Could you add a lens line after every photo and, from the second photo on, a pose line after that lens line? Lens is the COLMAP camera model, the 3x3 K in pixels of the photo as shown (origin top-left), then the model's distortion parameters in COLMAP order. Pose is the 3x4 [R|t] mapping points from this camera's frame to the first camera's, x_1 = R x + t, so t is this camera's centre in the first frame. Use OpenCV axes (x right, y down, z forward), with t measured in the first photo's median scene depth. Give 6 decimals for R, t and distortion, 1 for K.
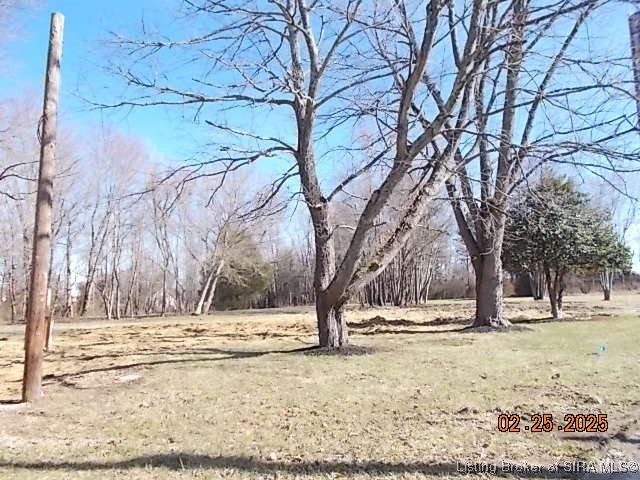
lens RADIAL K [[487.7, 0, 315.6], [0, 487.7, 238.7], [0, 0, 1]] dist [0.014212, -0.015817]
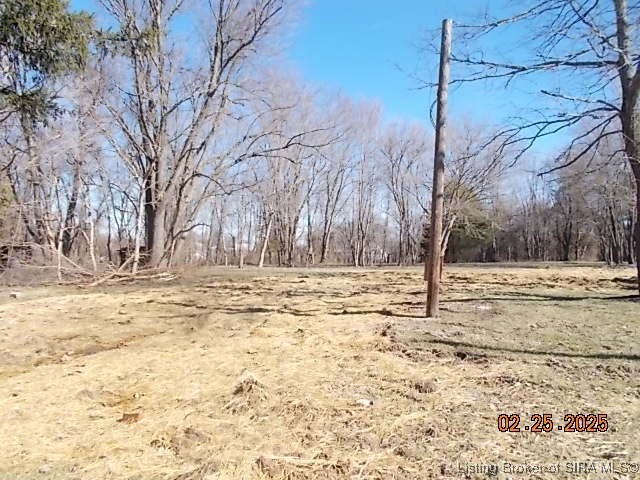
lens RADIAL K [[487.7, 0, 318.1], [0, 487.7, 236.8], [0, 0, 1]] dist [0.014212, -0.015817]
pose [[0.926532, 0.019500, -0.375711, -0.238506], [0.014394, 0.996087, 0.087195, -0.010052], [0.375941, -0.086197, 0.922626, -0.231828]]
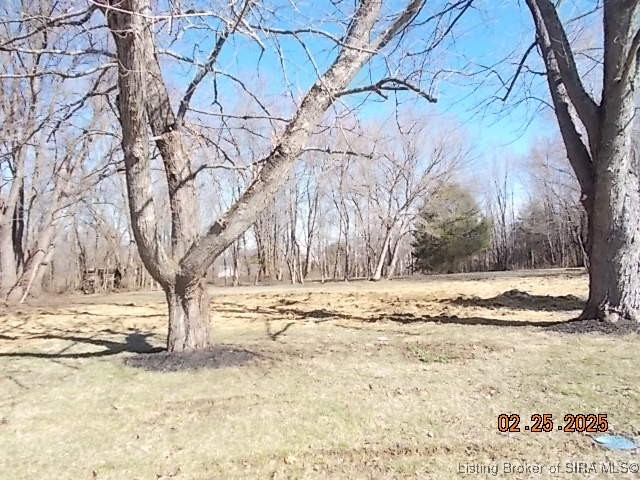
lens RADIAL K [[487.7, 0, 322.6], [0, 487.7, 238.5], [0, 0, 1]] dist [0.014212, -0.015817]
pose [[0.849251, -0.034448, -0.526865, 0.520710], [0.077157, 0.995254, 0.059297, 0.043275], [0.522322, -0.091009, 0.847878, 0.525692]]
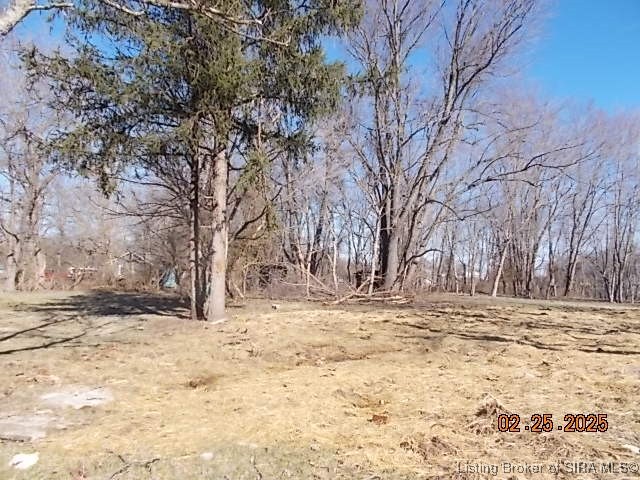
lens RADIAL K [[487.7, 0, 322.9], [0, 487.7, 235.4], [0, 0, 1]] dist [0.014212, -0.015817]
pose [[0.668294, 0.001517, -0.743896, -0.238412], [0.021565, 0.999538, 0.021411, -0.006312], [0.743585, -0.030352, 0.667952, -0.248152]]
